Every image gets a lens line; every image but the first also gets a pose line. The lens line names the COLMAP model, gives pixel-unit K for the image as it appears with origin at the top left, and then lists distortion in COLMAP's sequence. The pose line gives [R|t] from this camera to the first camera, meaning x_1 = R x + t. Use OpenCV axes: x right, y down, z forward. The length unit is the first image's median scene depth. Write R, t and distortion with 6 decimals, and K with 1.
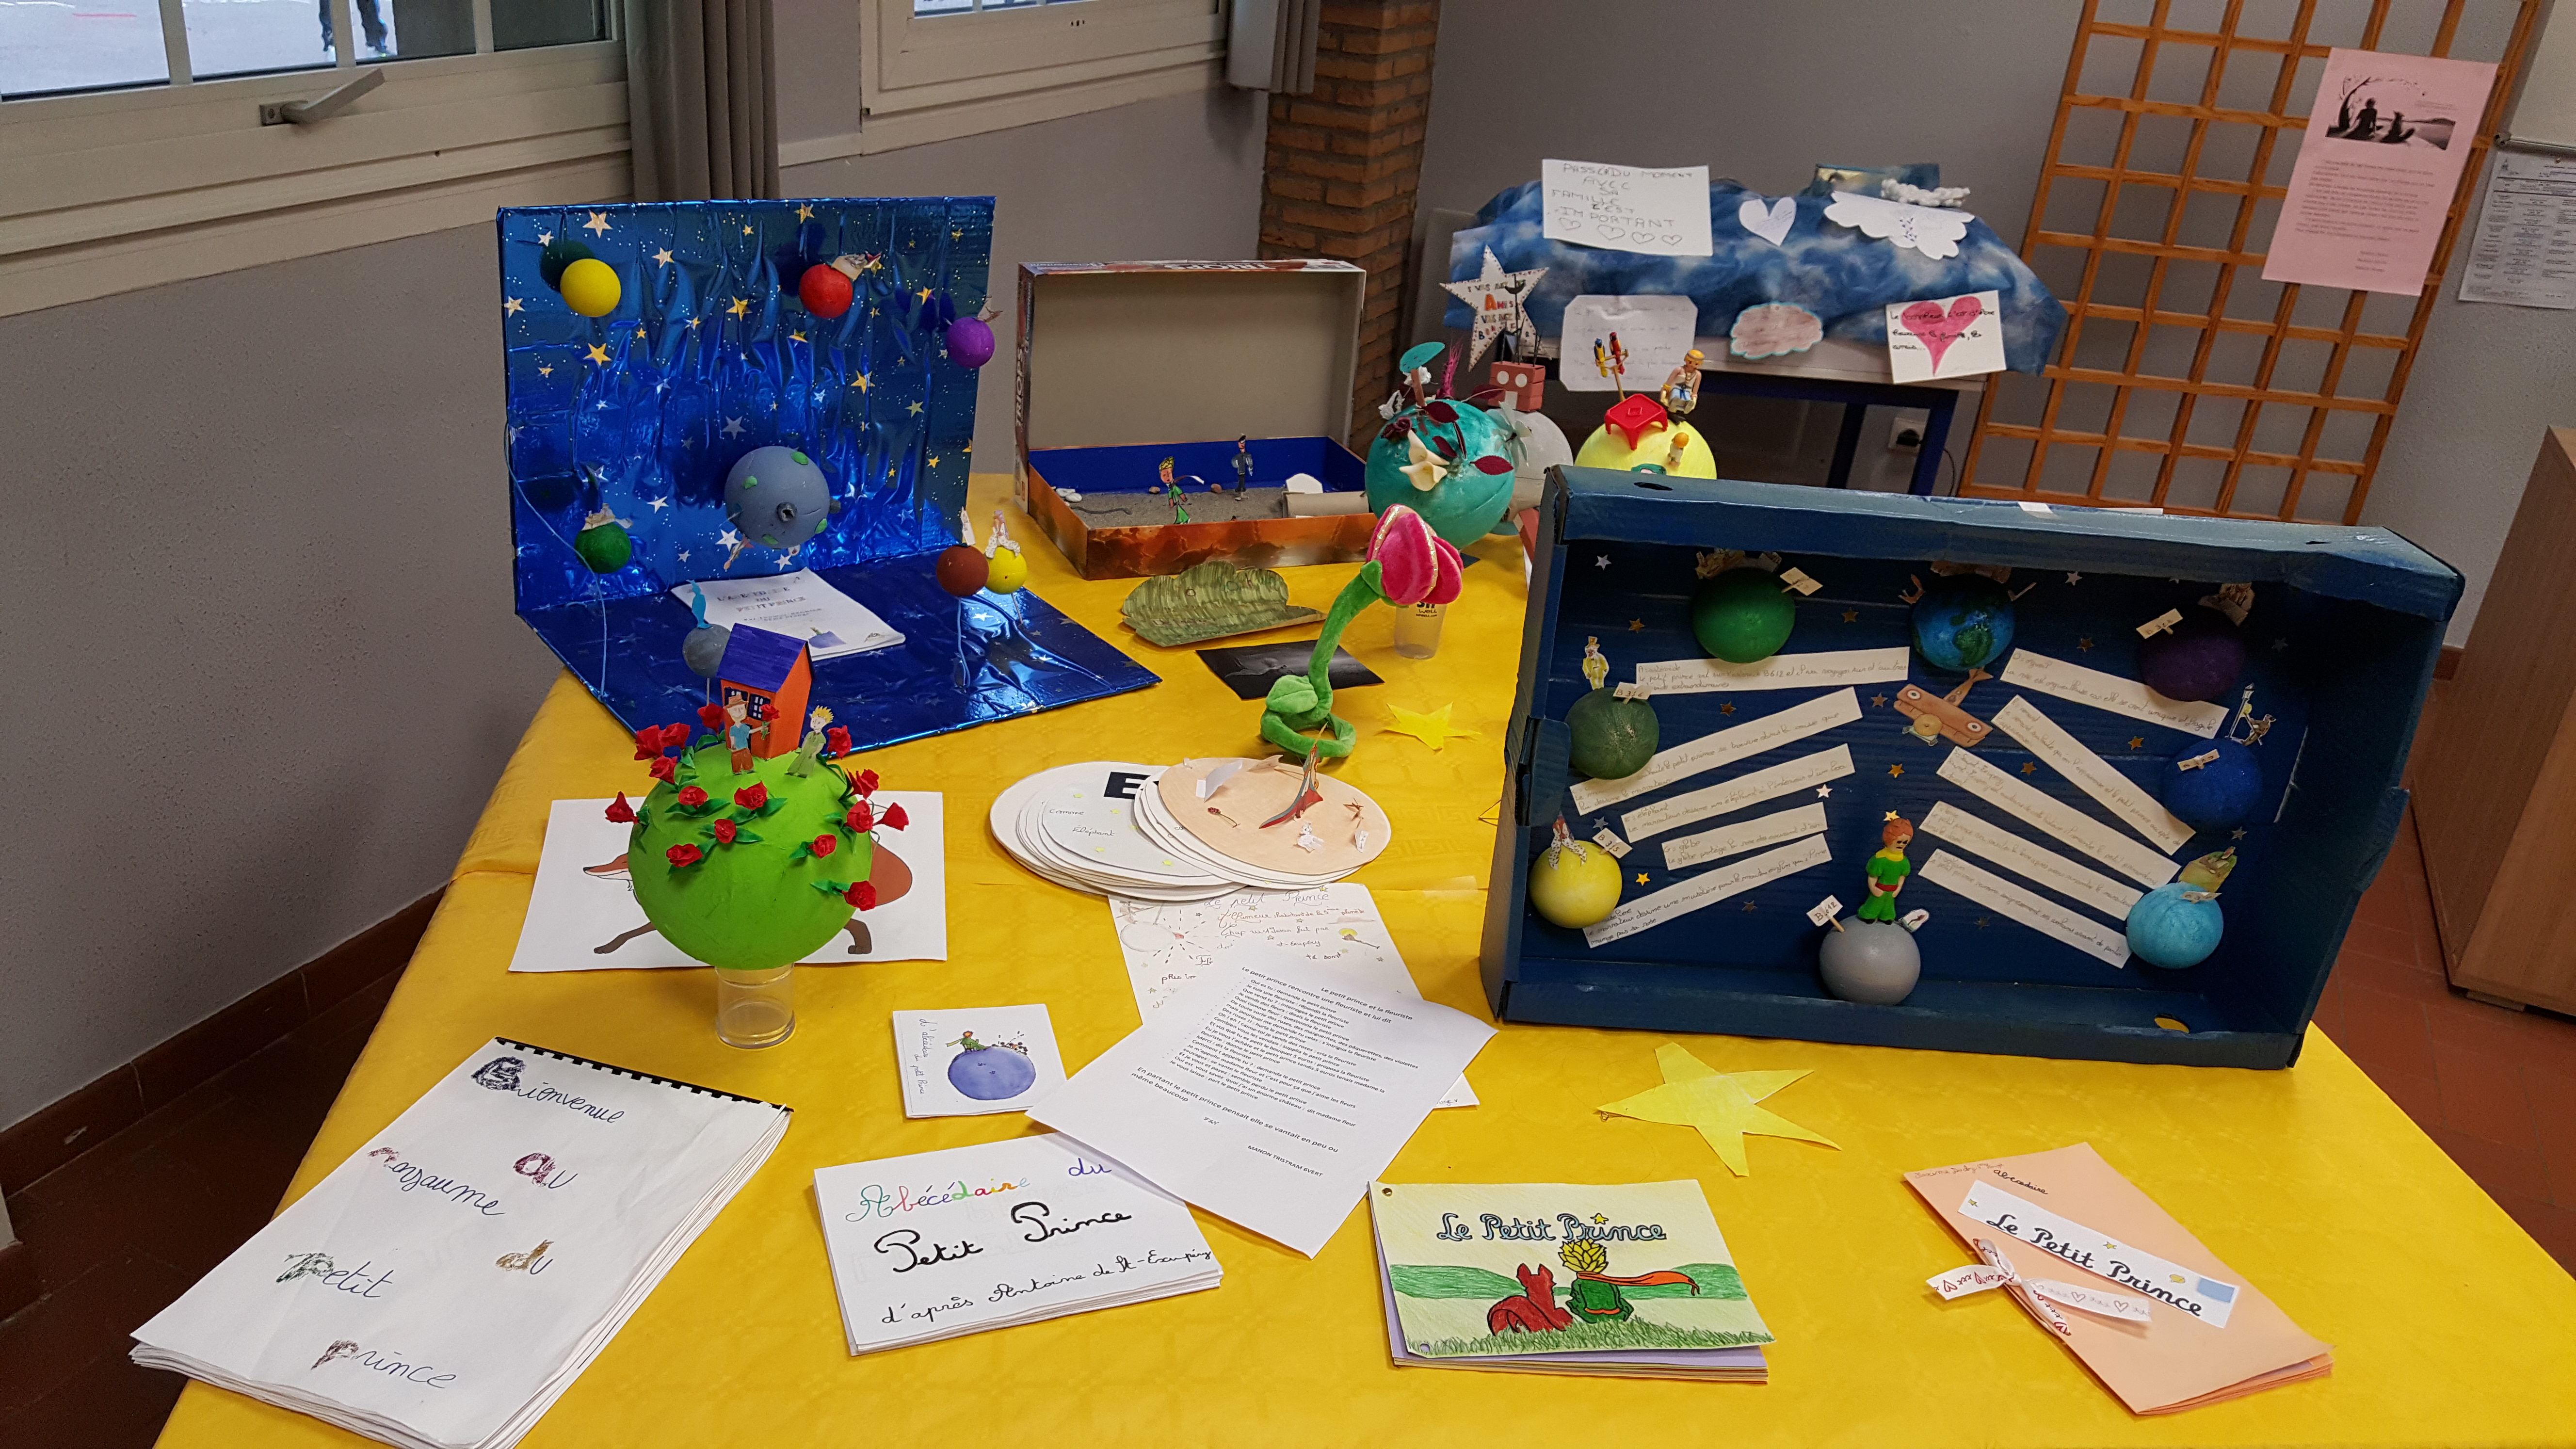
lens RADIAL K [[2011.9, 0, 1288.0], [0, 2011.9, 724.5], [0, 0, 1]] dist [0.065971, -0.097351]
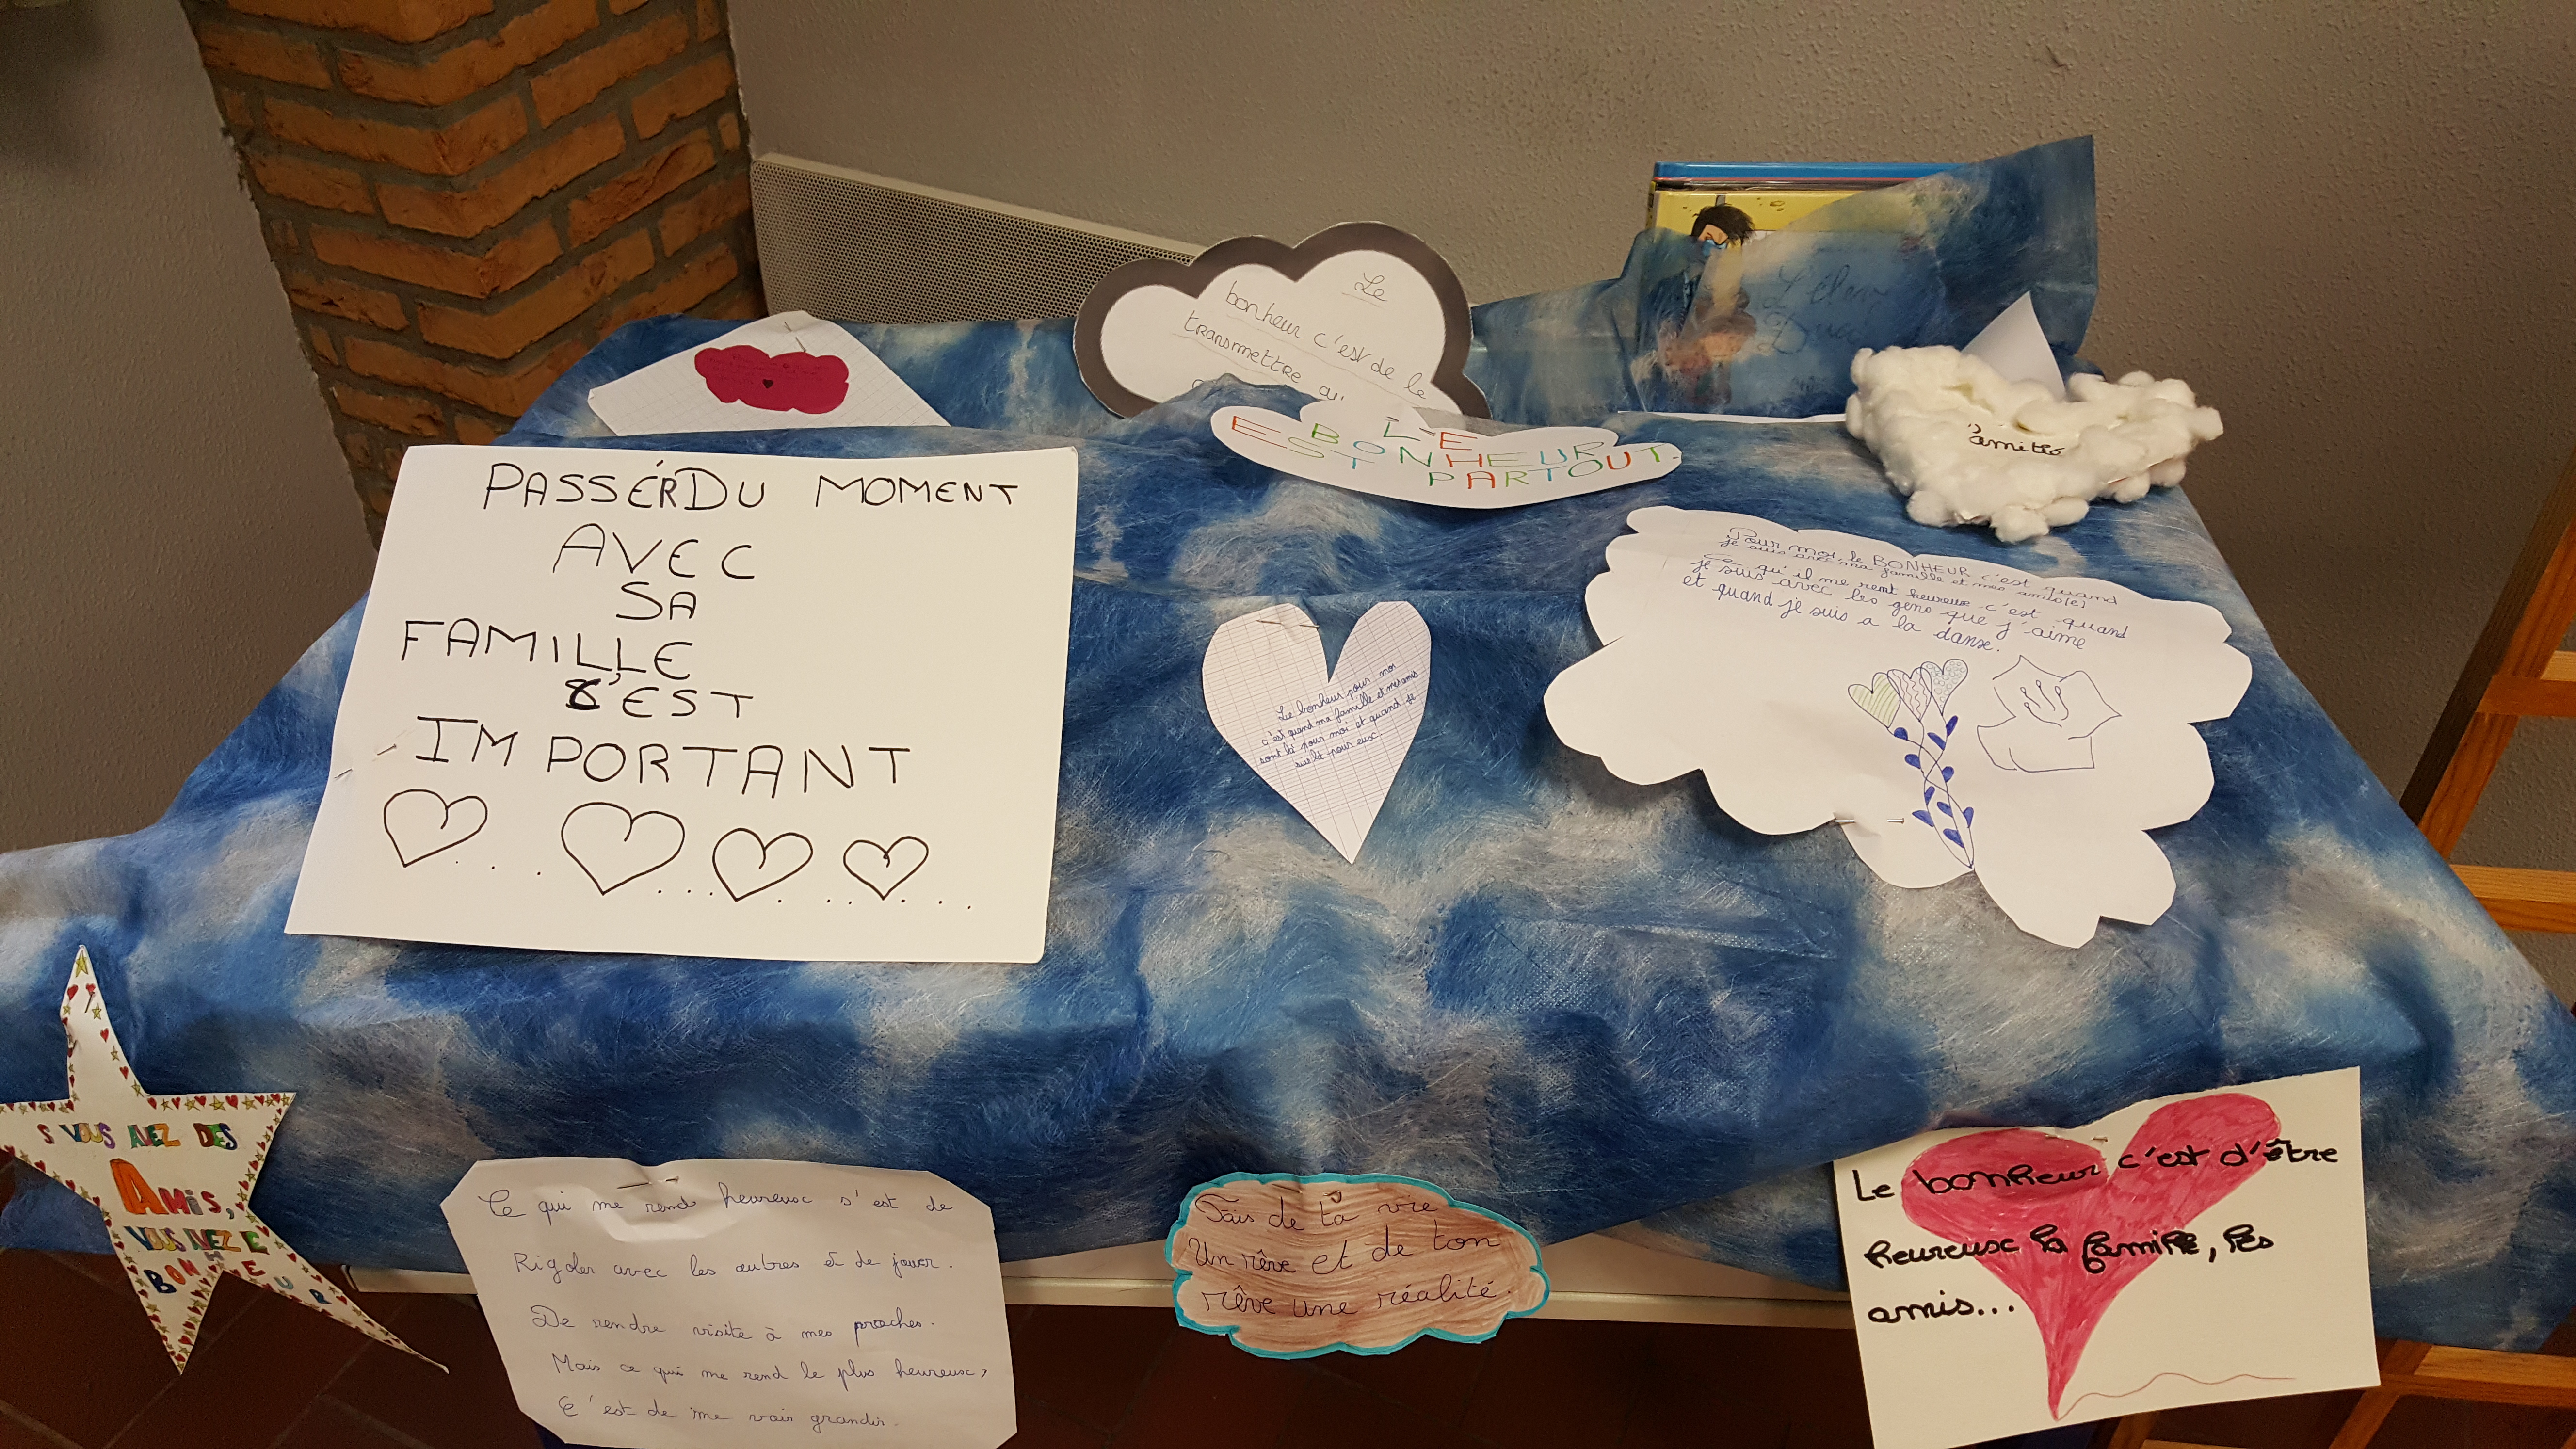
lens RADIAL K [[2011.9, 0, 1288.0], [0, 2011.9, 724.5], [0, 0, 1]] dist [0.065971, -0.097351]
pose [[0.995434, -0.060779, -0.073599, 0.255037], [0.076519, 0.969062, 0.234658, -0.307510], [0.057059, -0.239218, 0.969288, 0.793447]]
